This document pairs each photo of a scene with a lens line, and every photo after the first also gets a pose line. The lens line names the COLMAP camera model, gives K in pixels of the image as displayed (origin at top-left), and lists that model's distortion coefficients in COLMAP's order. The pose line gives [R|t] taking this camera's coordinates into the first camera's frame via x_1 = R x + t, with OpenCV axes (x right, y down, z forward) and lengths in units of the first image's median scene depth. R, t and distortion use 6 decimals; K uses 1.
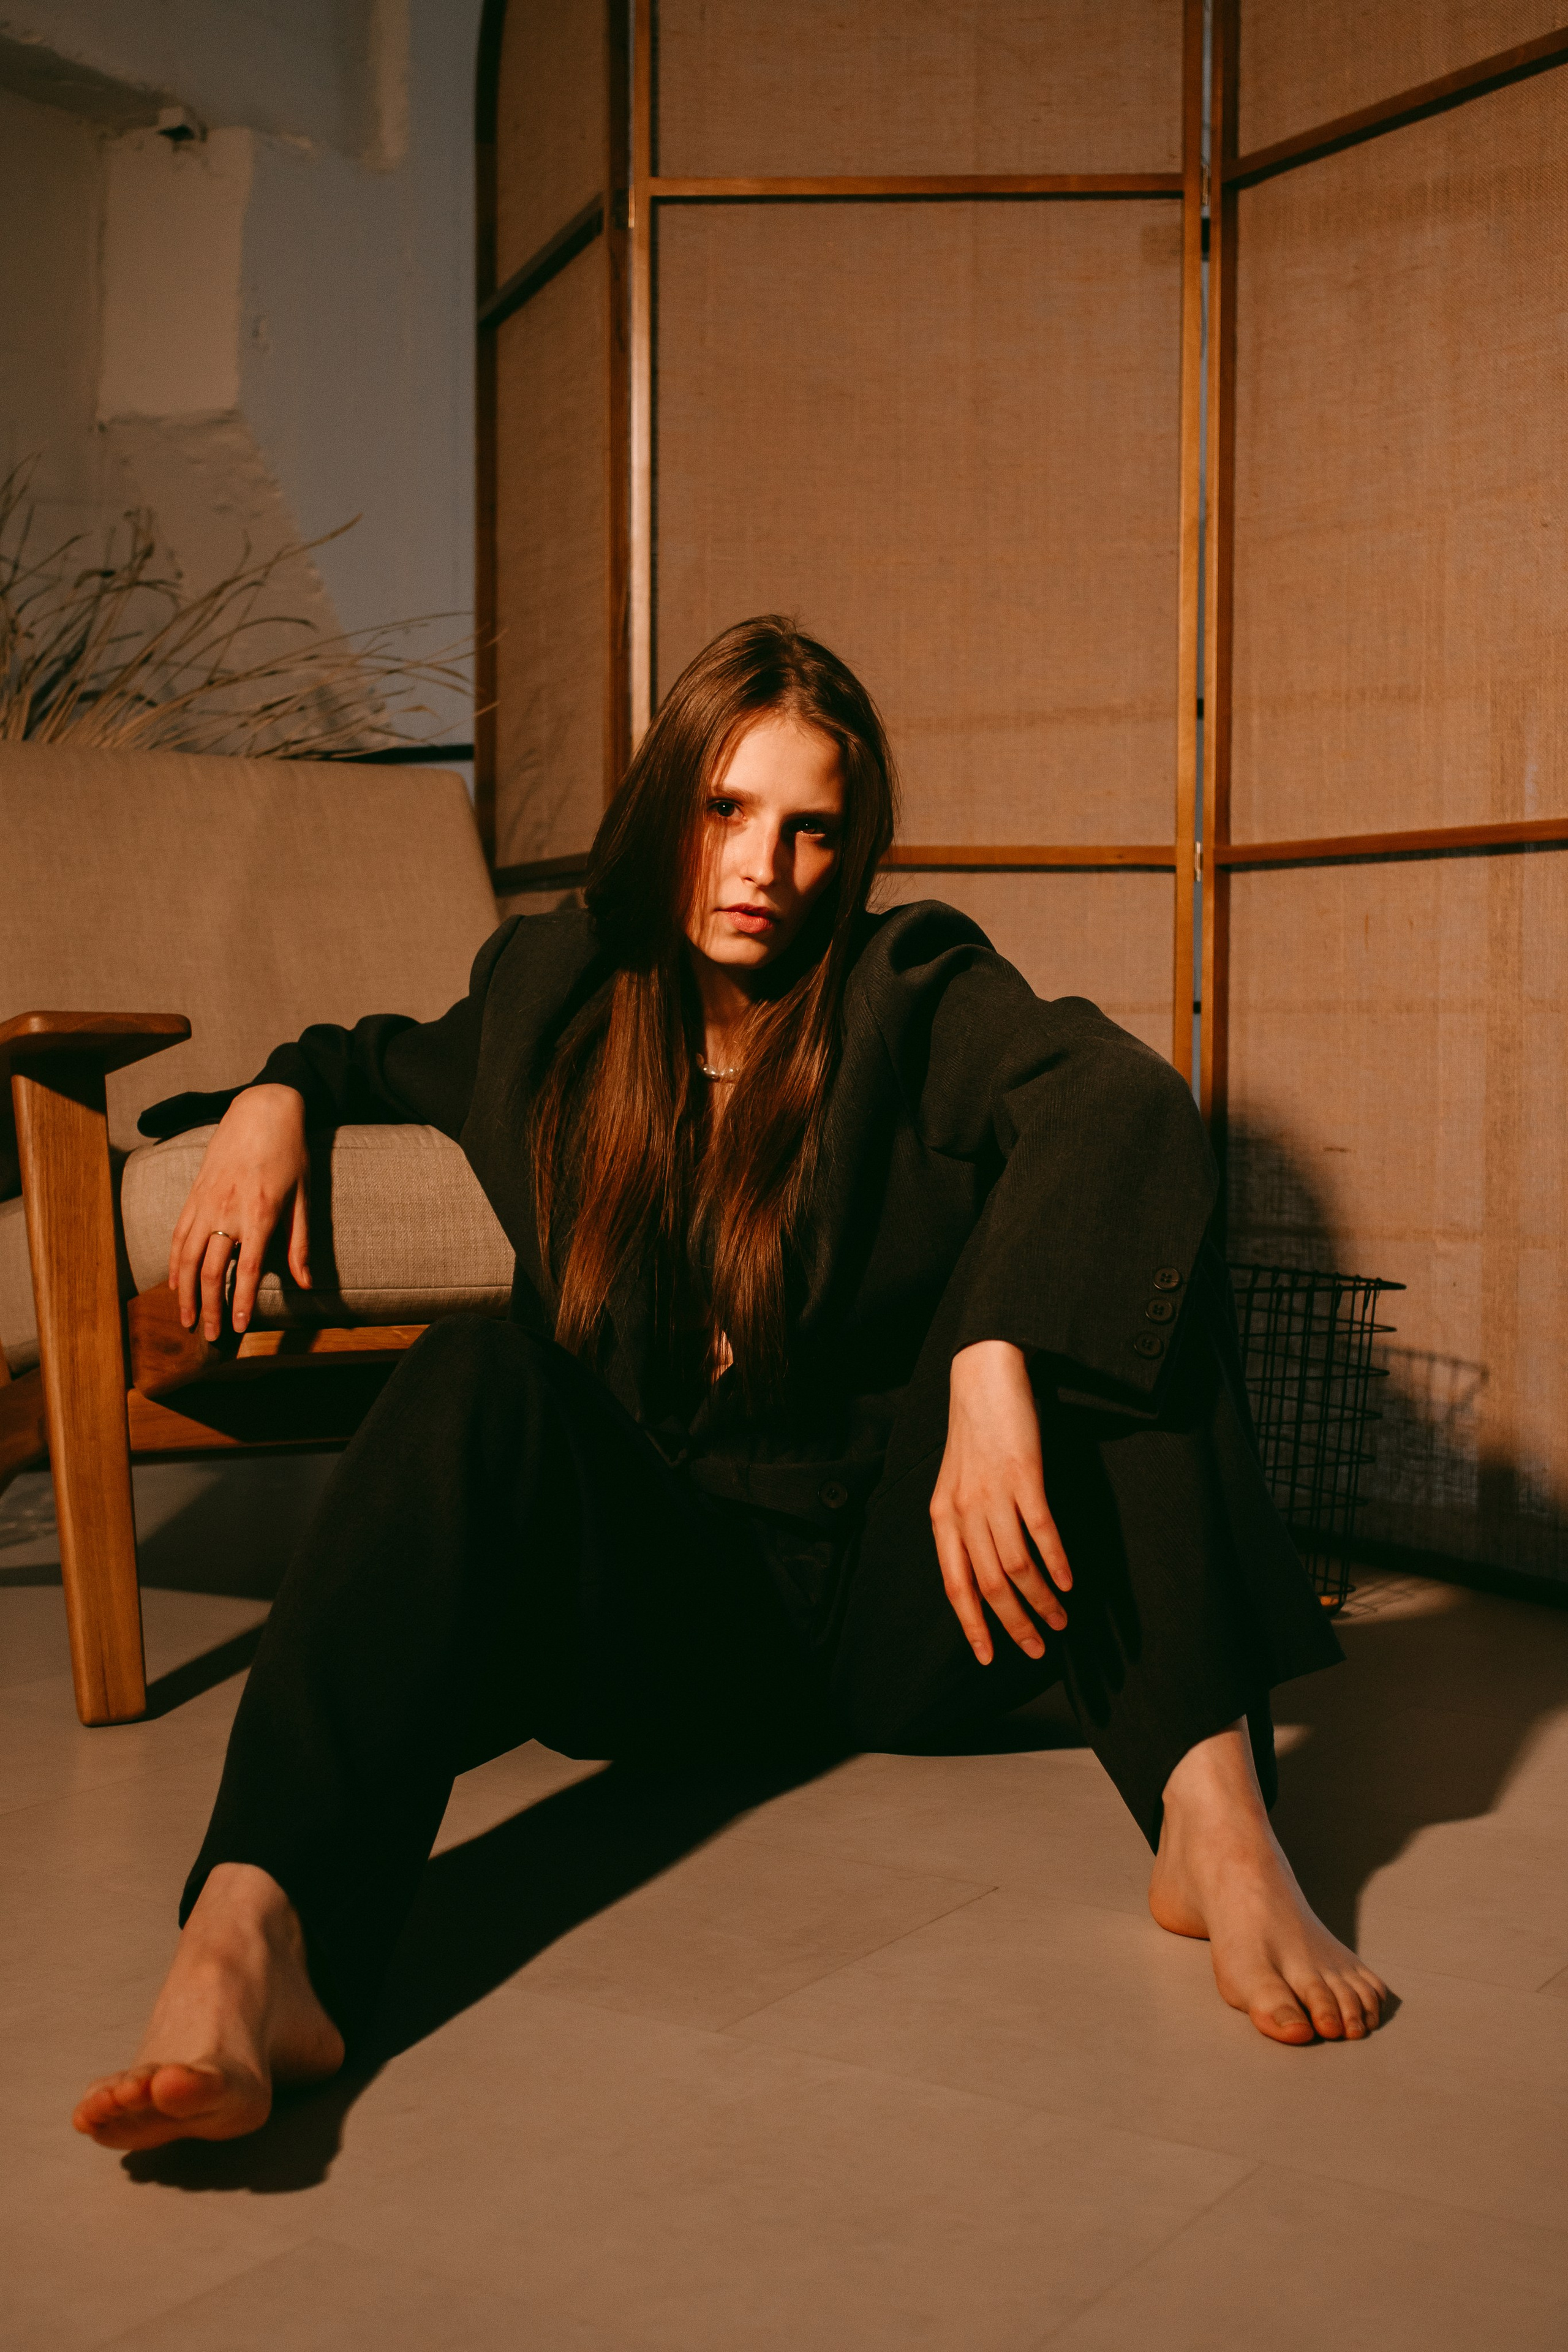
lens RADIAL K [[2902.7, 0, 779.0], [0, 2902.7, 1174.5], [0, 0, 1]] dist [0.150878, -0.038222]
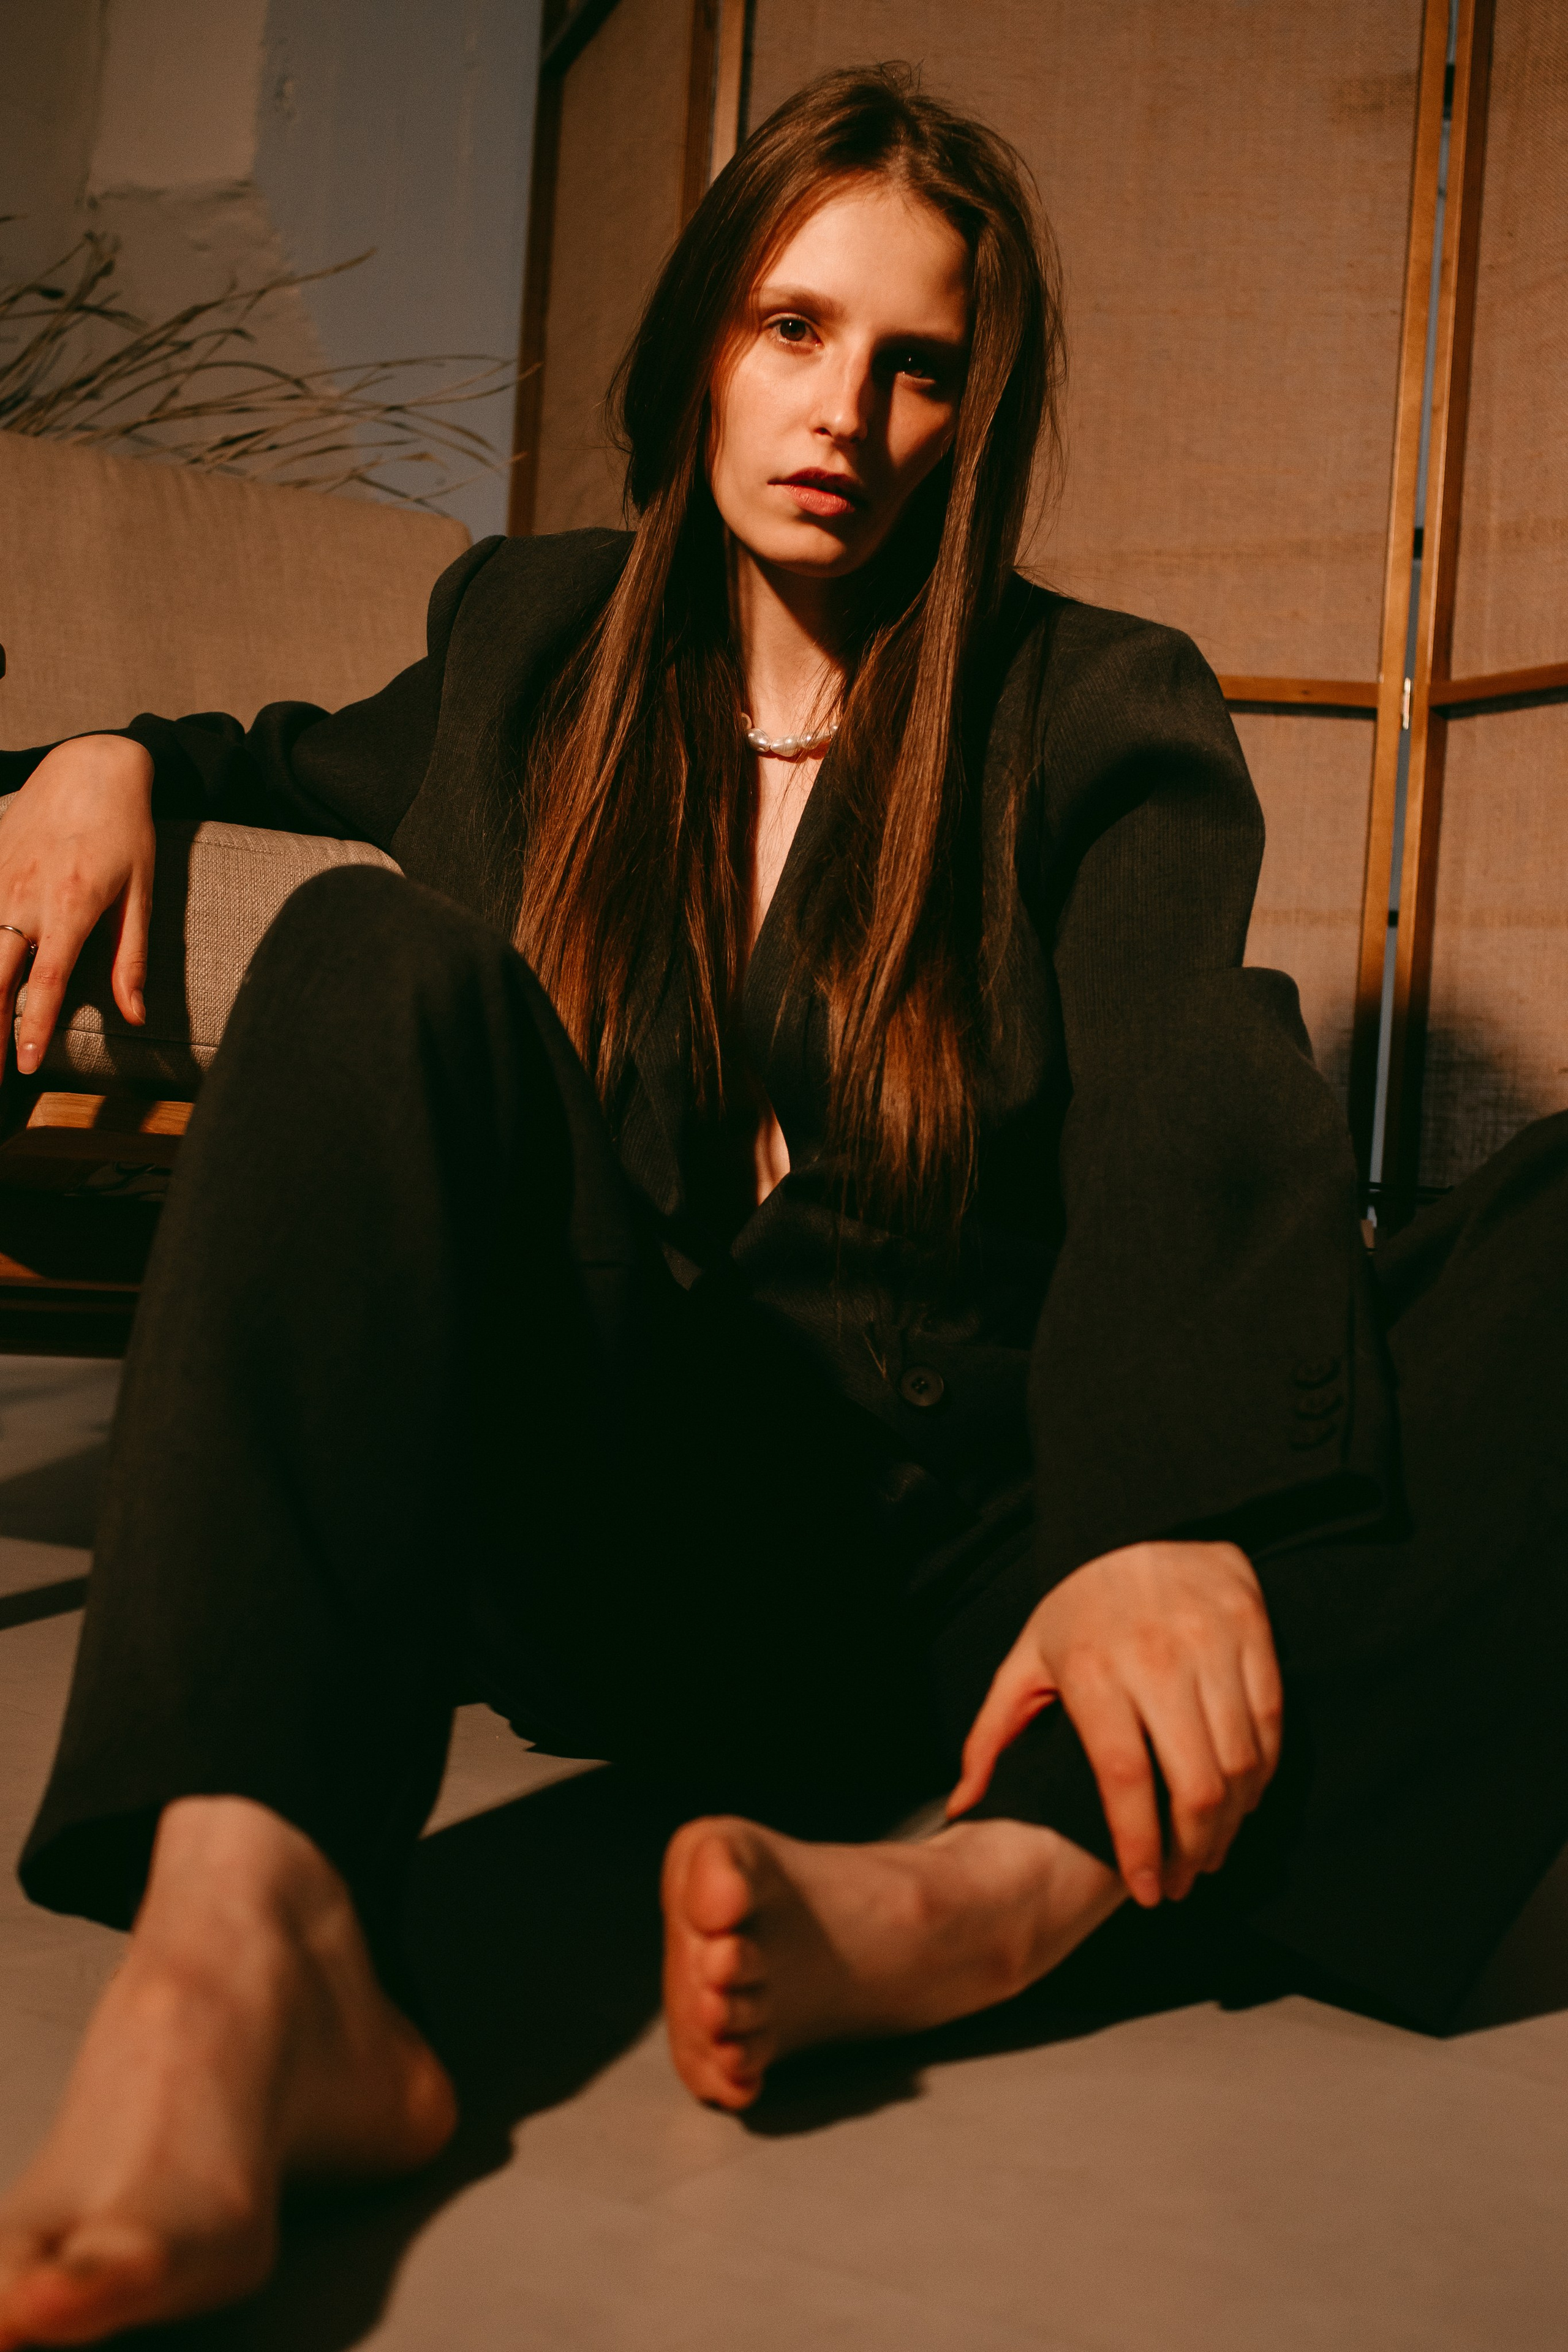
lens RADIAL K [[2902.7, 0, 779.0], [0, 2902.7, 1174.5], [0, 0, 1]] dist [0.150878, -0.038222]
pose [[0.997881, 0.058839, -0.027792, 0.006081], [-0.060287, 0.996693, -0.054478, 0.070686], [0.024495, 0.056038, 0.998128, 0.225299]]
